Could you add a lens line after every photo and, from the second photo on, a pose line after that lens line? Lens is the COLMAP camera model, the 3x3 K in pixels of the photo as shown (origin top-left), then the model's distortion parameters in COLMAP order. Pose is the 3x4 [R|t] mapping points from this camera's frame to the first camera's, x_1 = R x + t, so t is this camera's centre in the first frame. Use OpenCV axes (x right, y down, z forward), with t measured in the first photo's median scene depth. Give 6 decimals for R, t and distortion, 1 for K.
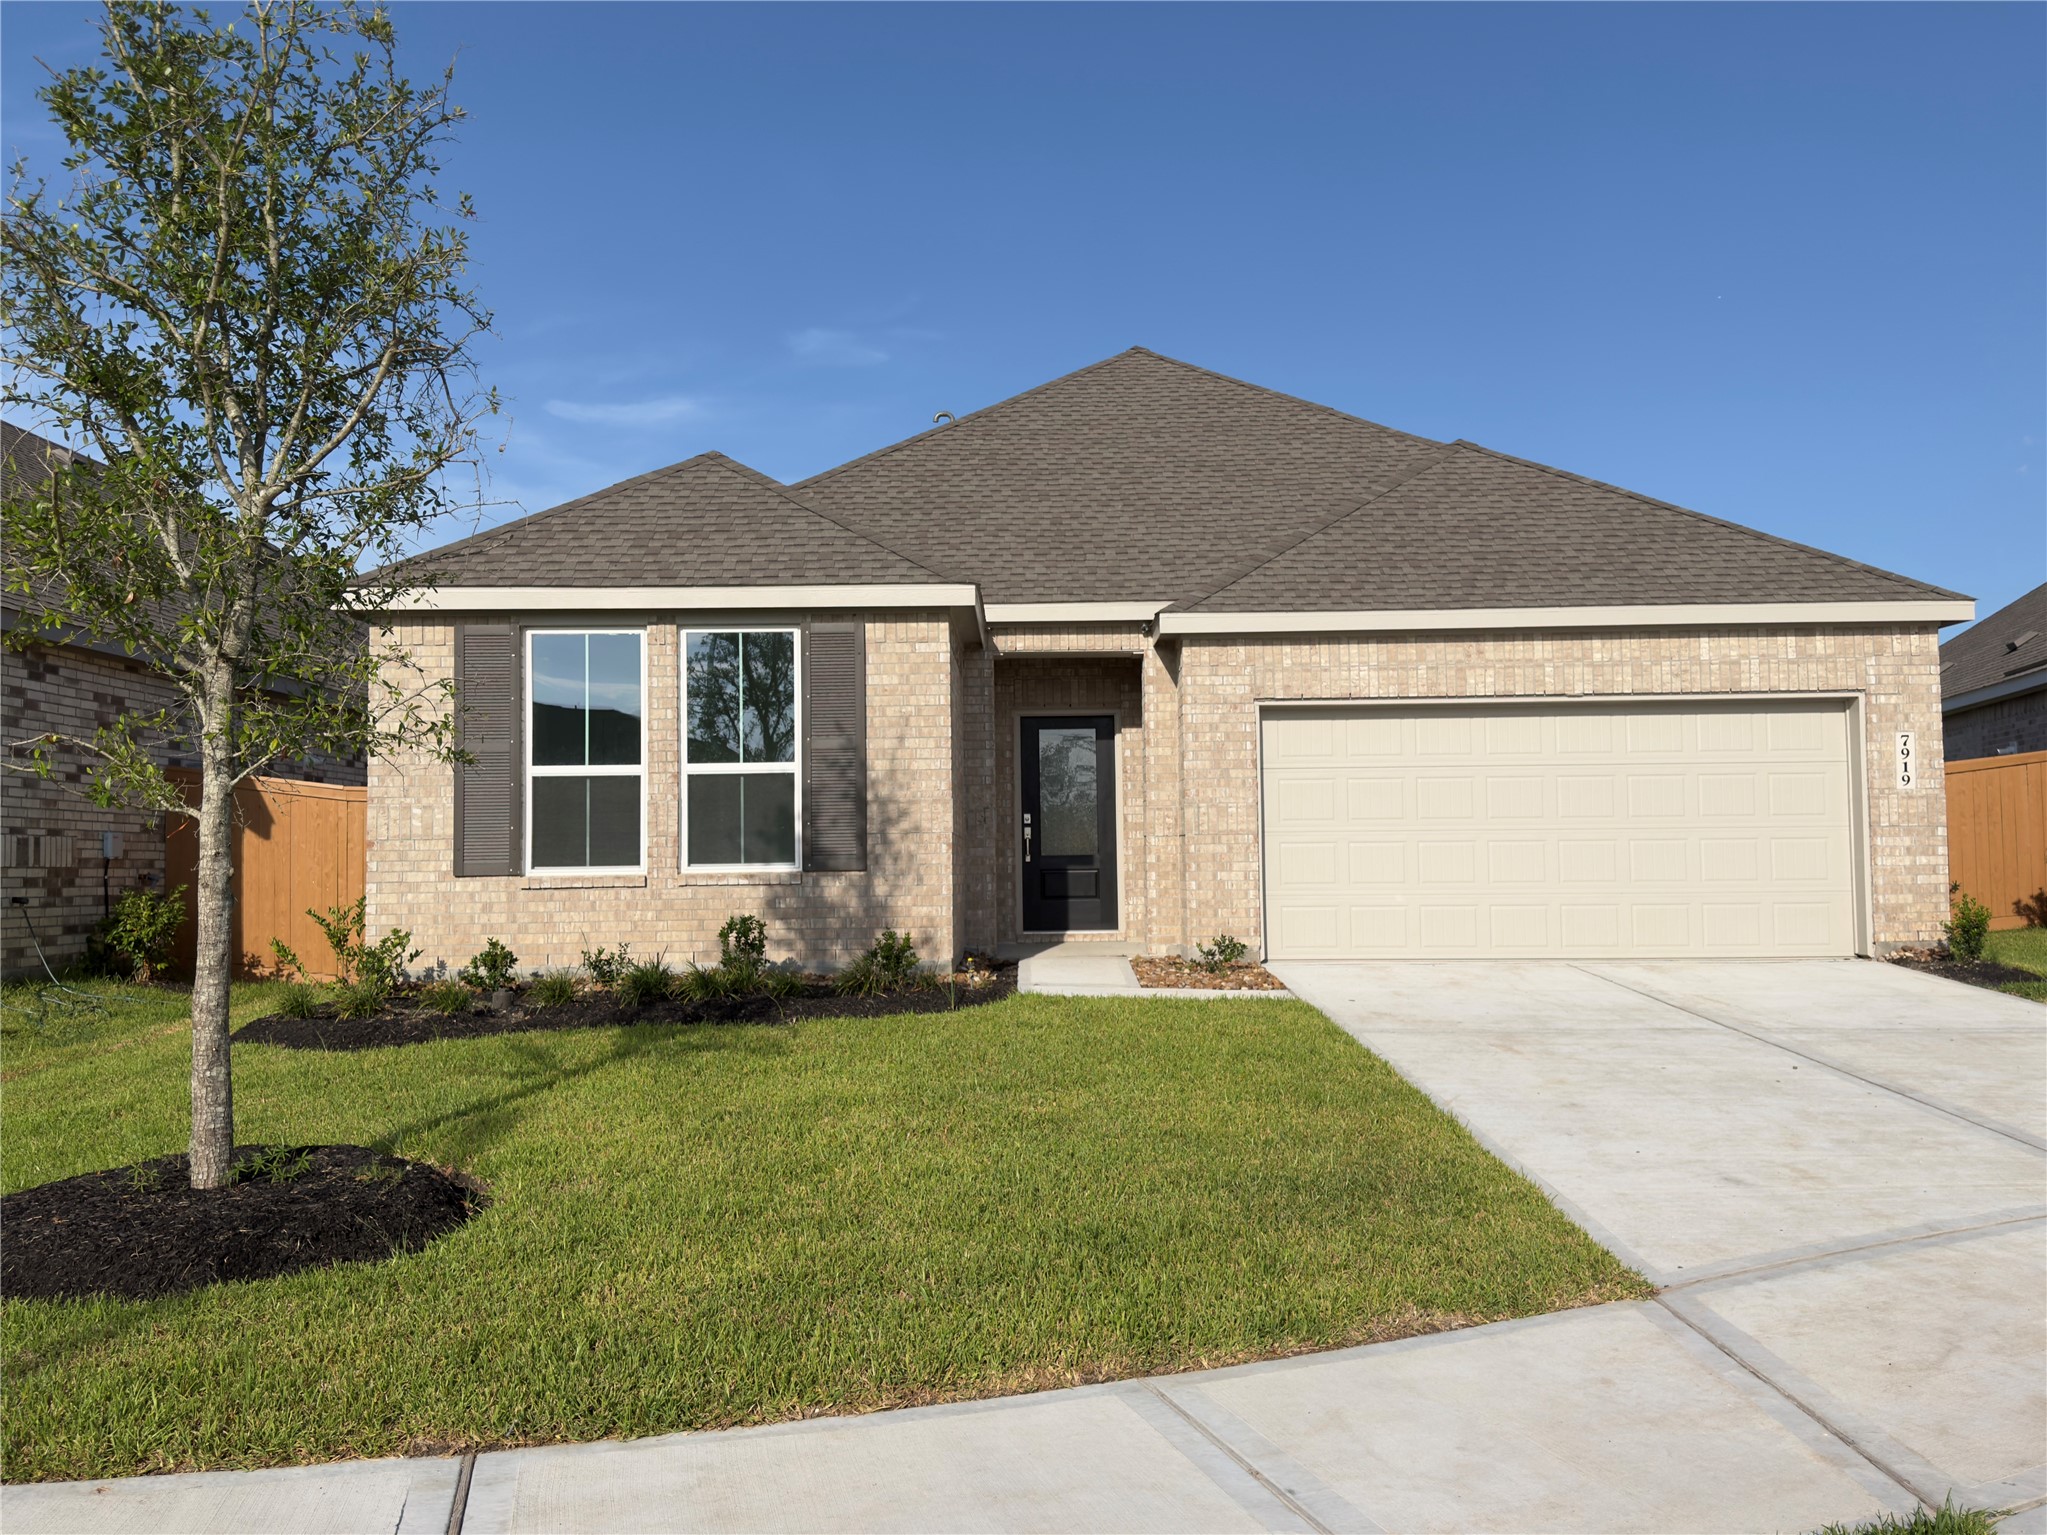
lens RADIAL K [[1703.3, 0, 1030.5], [0, 1703.3, 763.4], [0, 0, 1]] dist [0.181410, -0.388992]
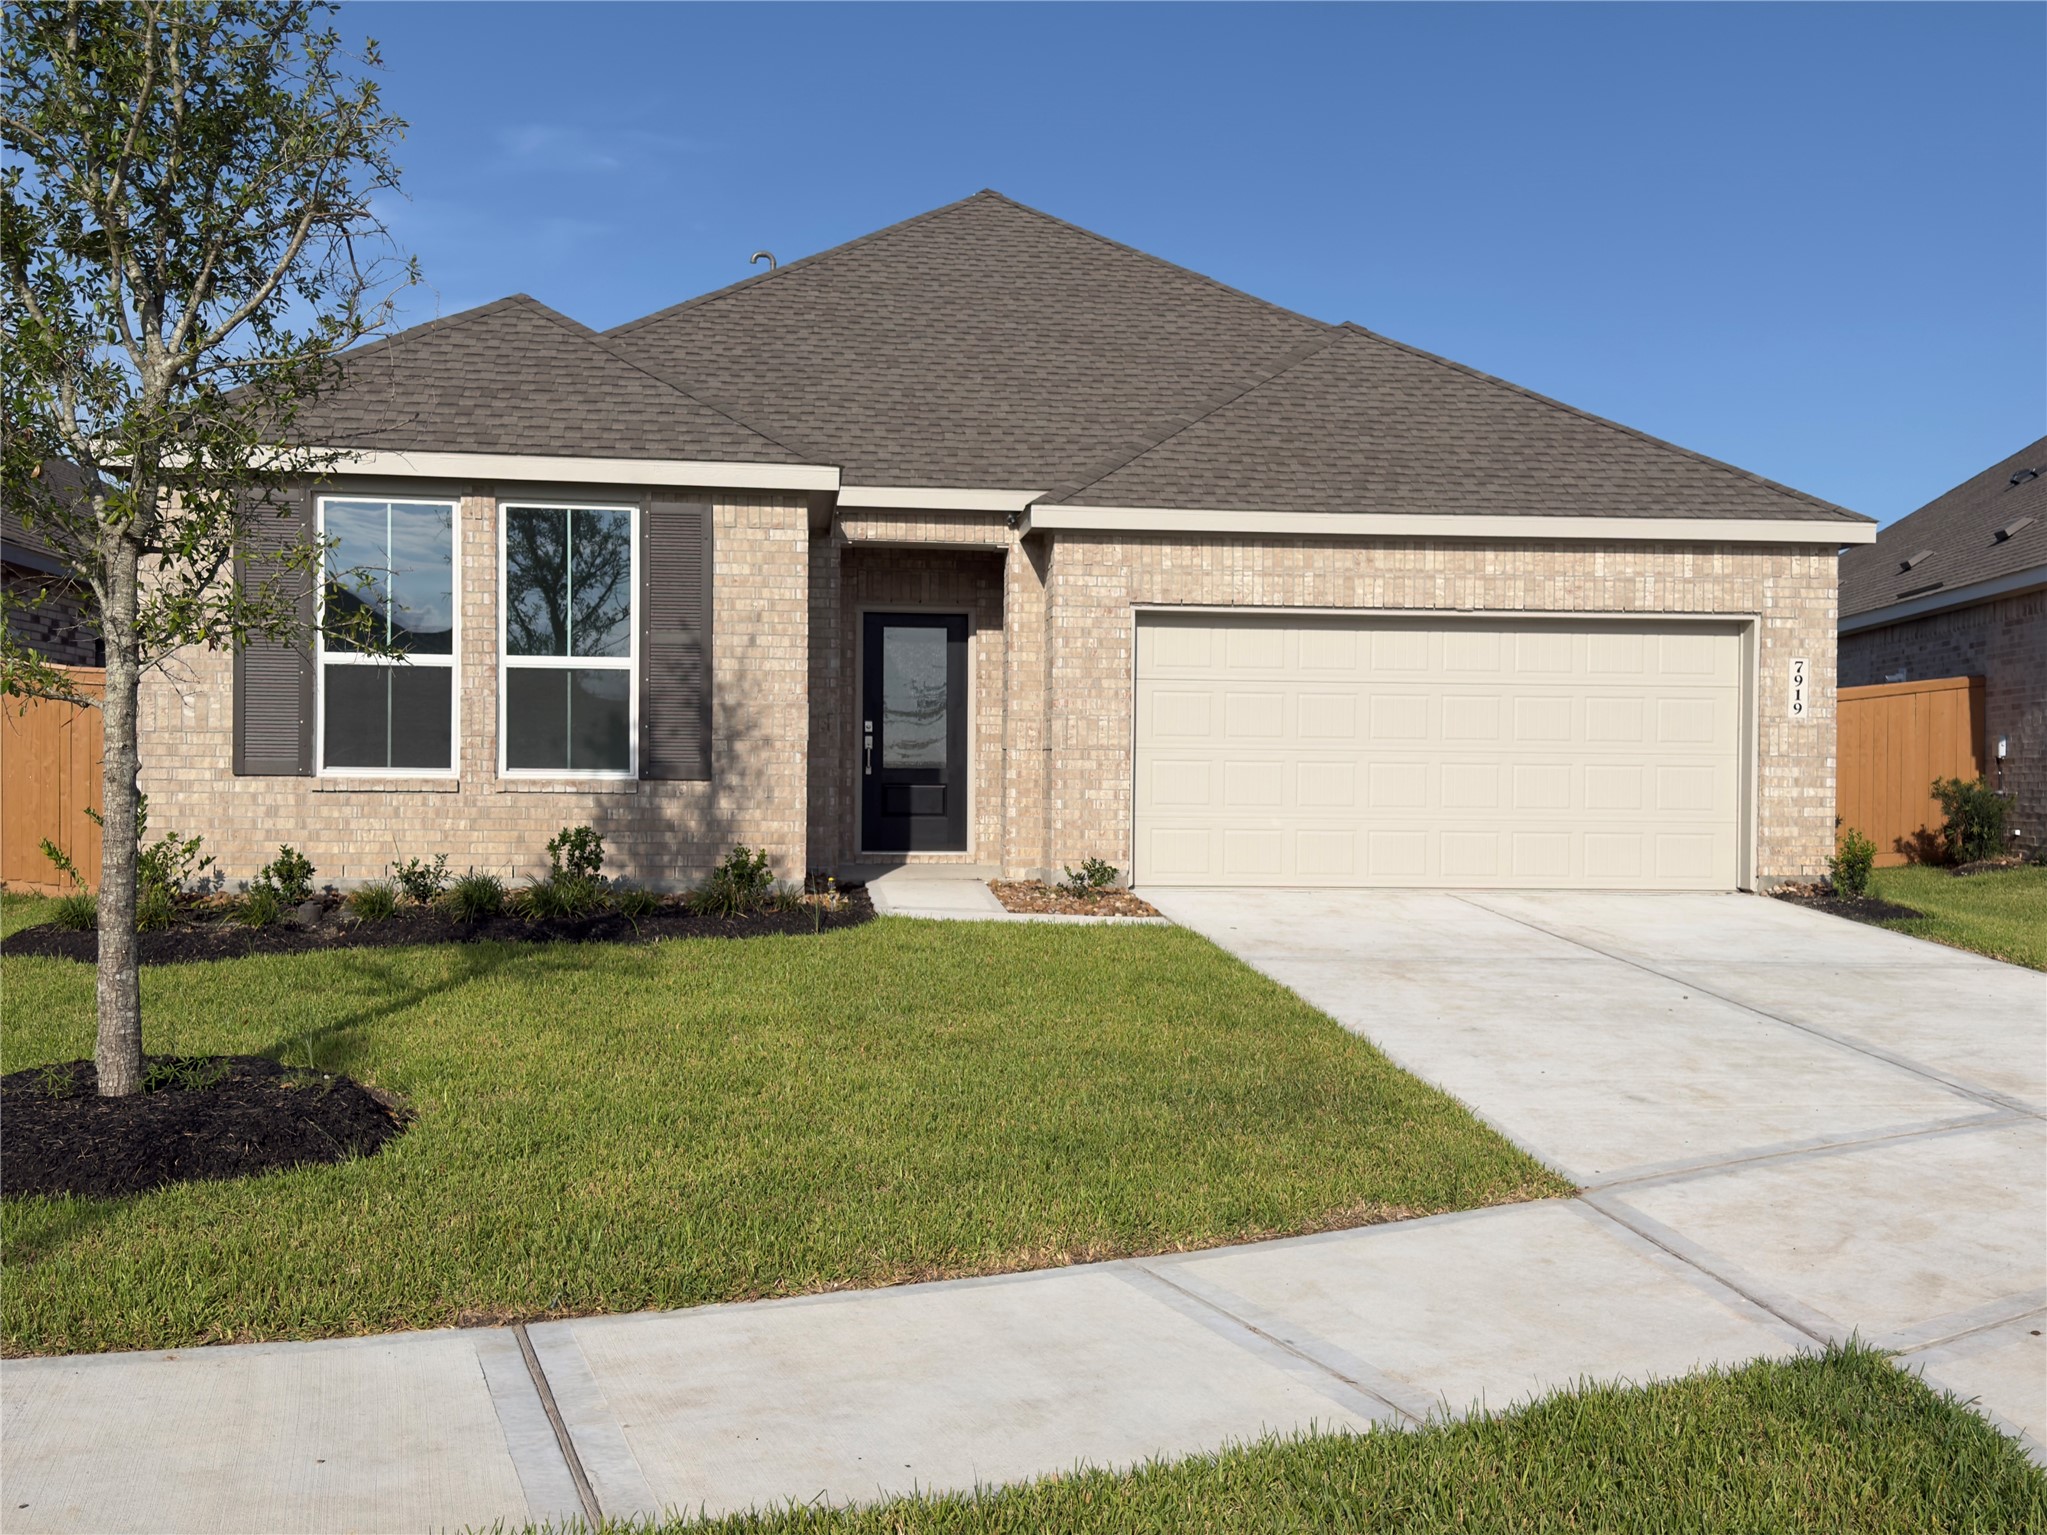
lens RADIAL K [[1996.8, 0, 1034.8], [0, 1996.8, 766.8], [0, 0, 1]] dist [0.201348, -0.428638]
pose [[0.992854, 0.023261, 0.117051, -0.044858], [-0.029433, 0.998250, 0.051285, -0.003546], [-0.115653, -0.054363, 0.991801, -0.066518]]
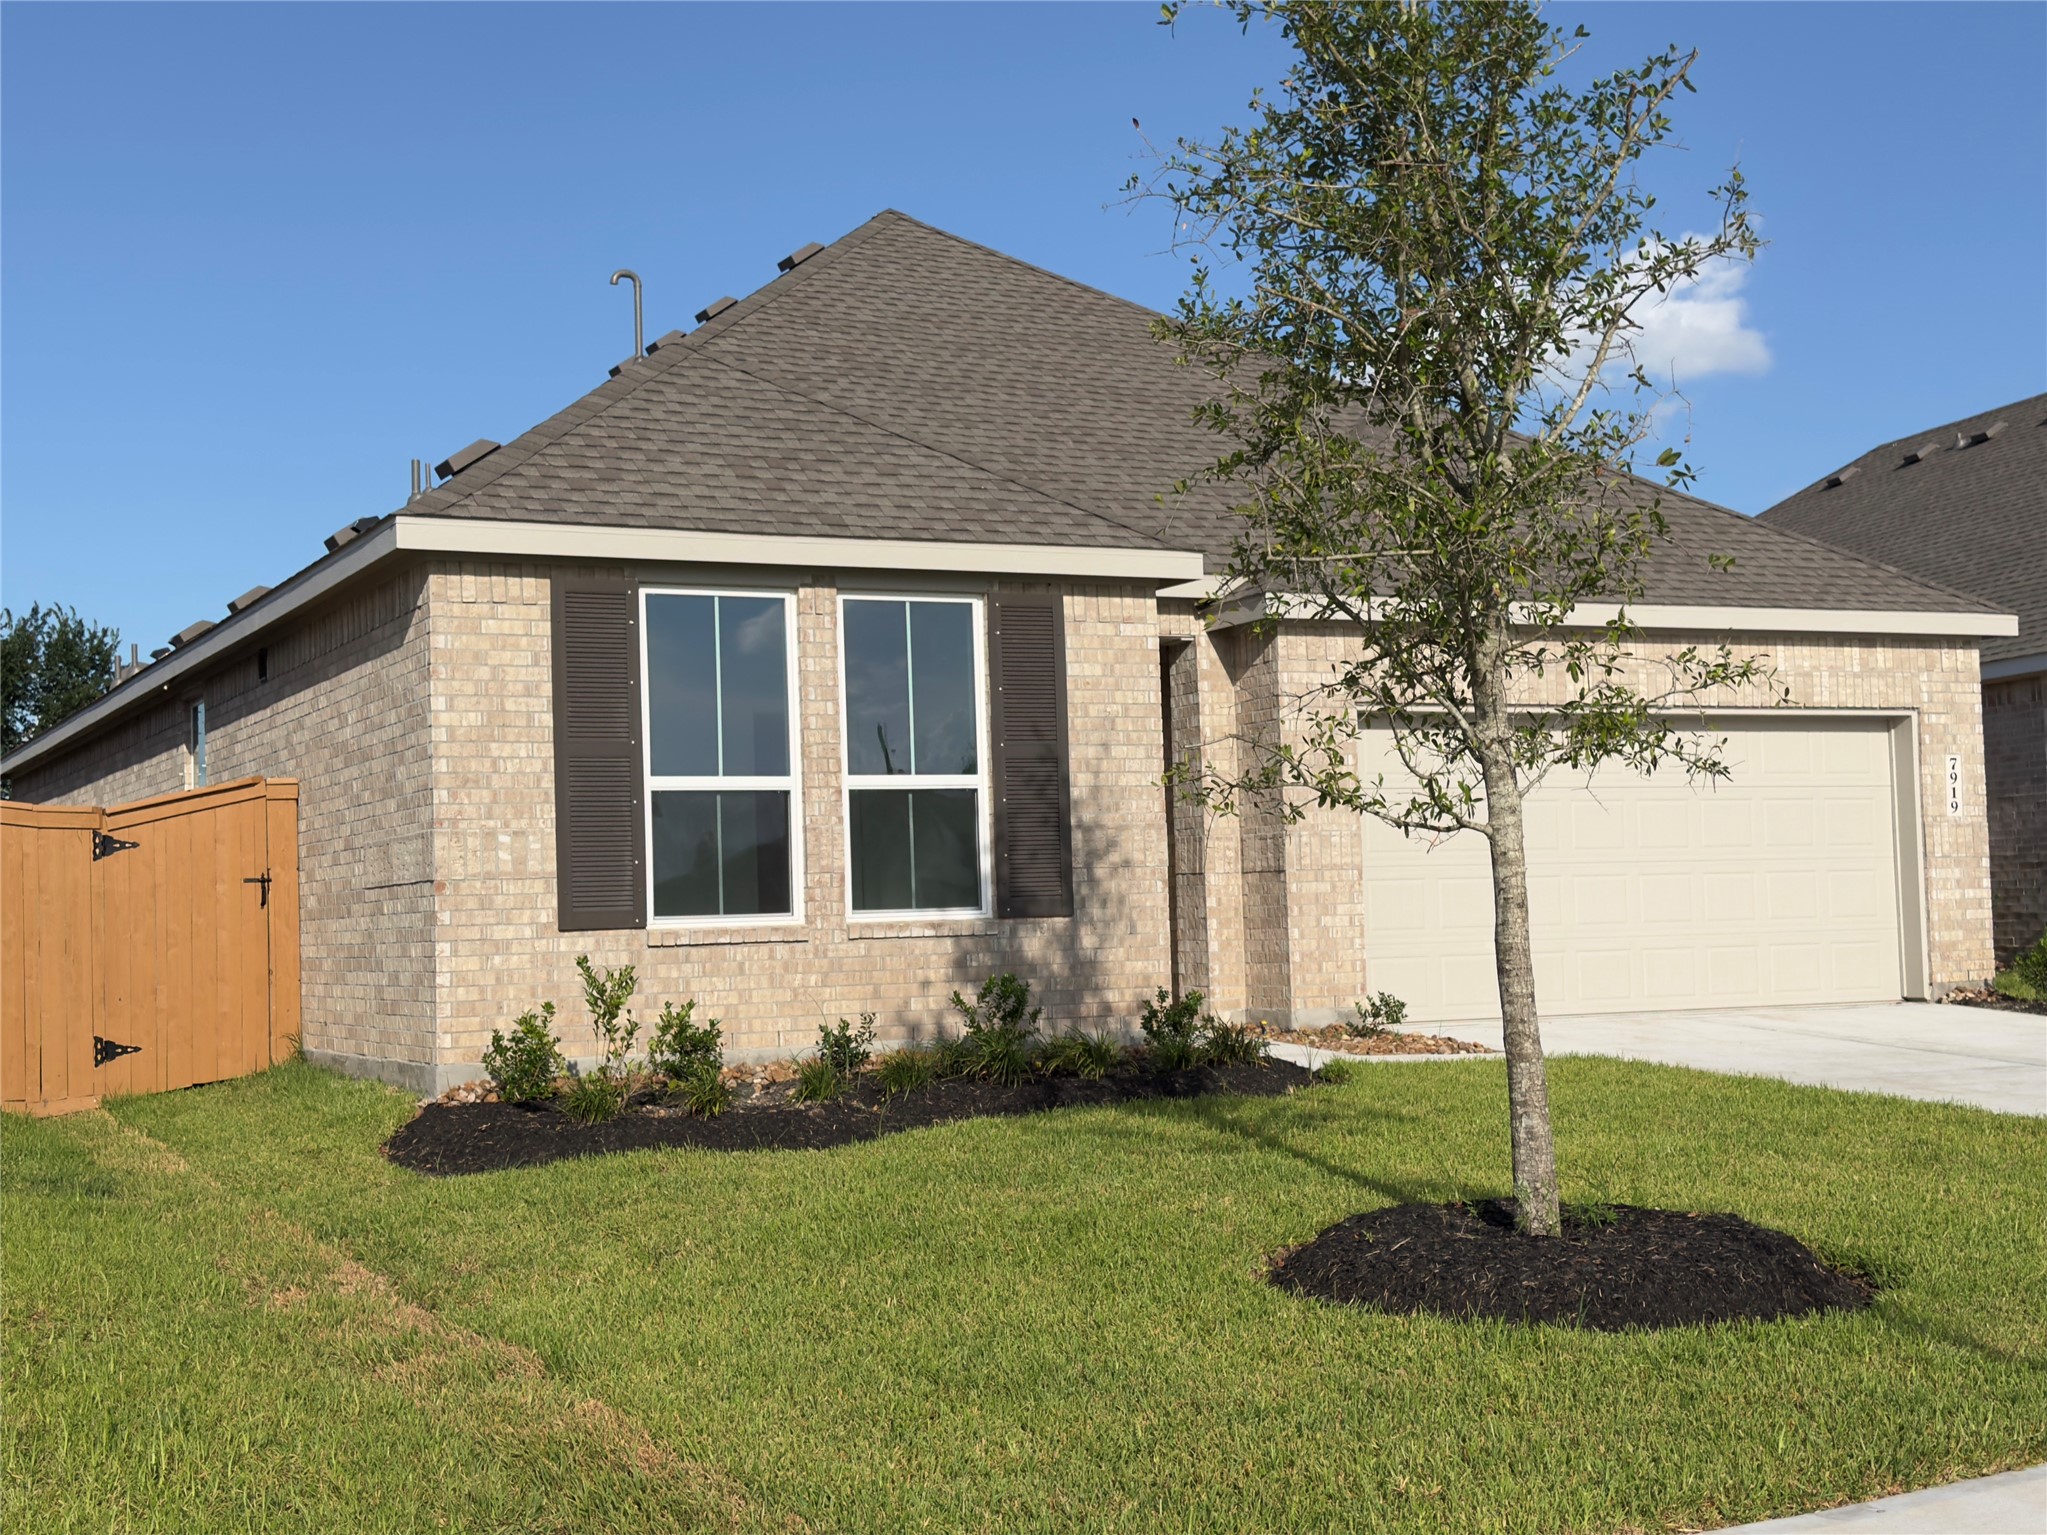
lens RADIAL K [[2615.6, 0, 1023.5], [0, 2615.6, 767.5], [0, 0, 1]] dist [0.134370, -0.012386]
pose [[0.897146, 0.011706, 0.441578, -0.571835], [-0.008883, 0.999925, -0.008460, 0.005176], [-0.441644, 0.003667, 0.897183, -0.047362]]
